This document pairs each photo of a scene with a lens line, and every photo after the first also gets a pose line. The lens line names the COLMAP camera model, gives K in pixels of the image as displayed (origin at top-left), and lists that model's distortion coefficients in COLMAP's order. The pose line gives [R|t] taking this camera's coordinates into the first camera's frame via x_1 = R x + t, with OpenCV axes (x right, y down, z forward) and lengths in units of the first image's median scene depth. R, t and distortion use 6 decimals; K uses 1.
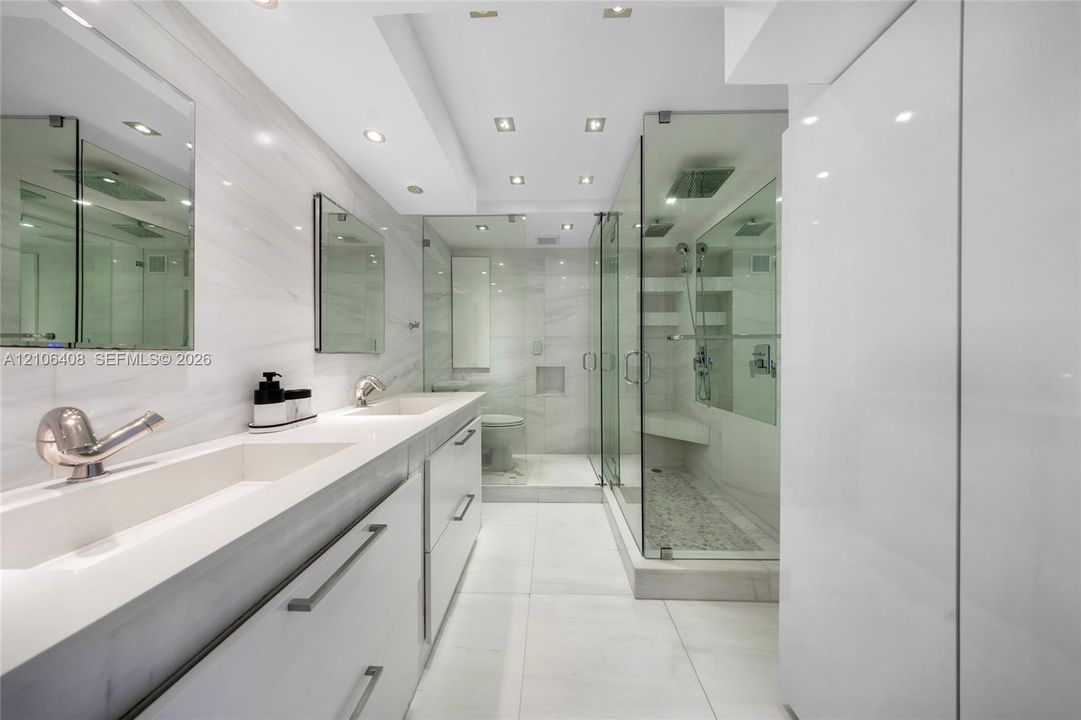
lens RADIAL K [[319.6, 0, 541.3], [0, 319.6, 356.0], [0, 0, 1]] dist [-0.000027, -0.000029]
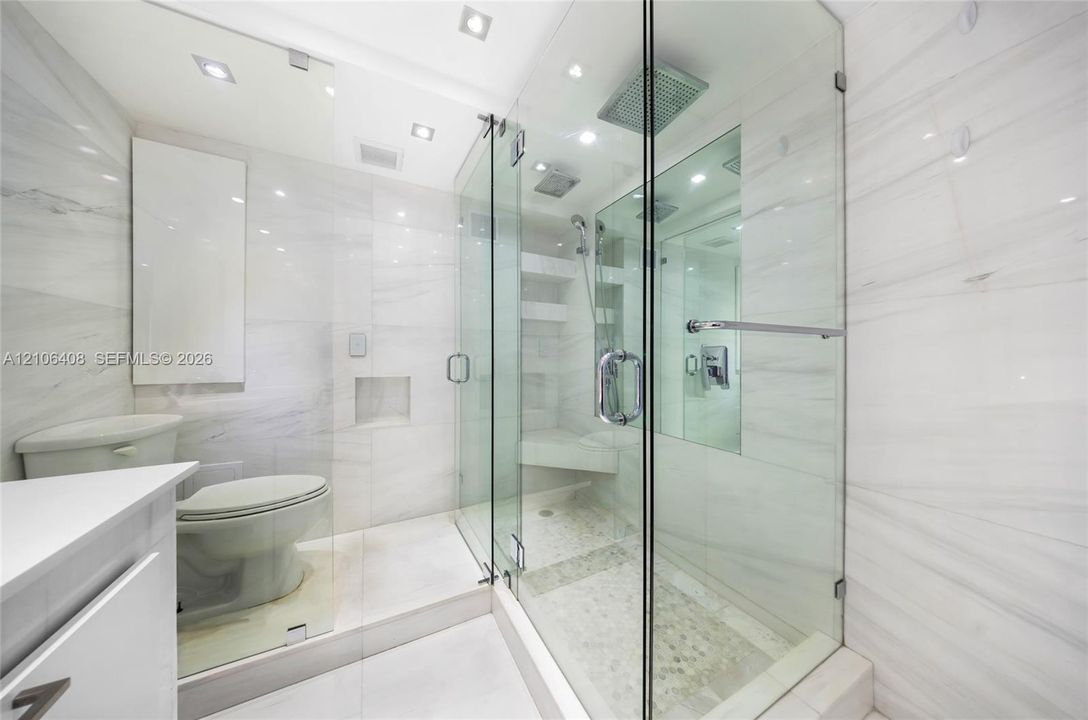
lens RADIAL K [[300.8, 0, 545.9], [0, 300.8, 356.5], [0, 0, 1]] dist [0.000427, -0.000017]
pose [[0.842784, 0.005183, 0.538227, -0.020624], [-0.004659, 0.999986, -0.002334, -0.005191], [-0.538232, -0.000541, 0.842797, 0.417261]]
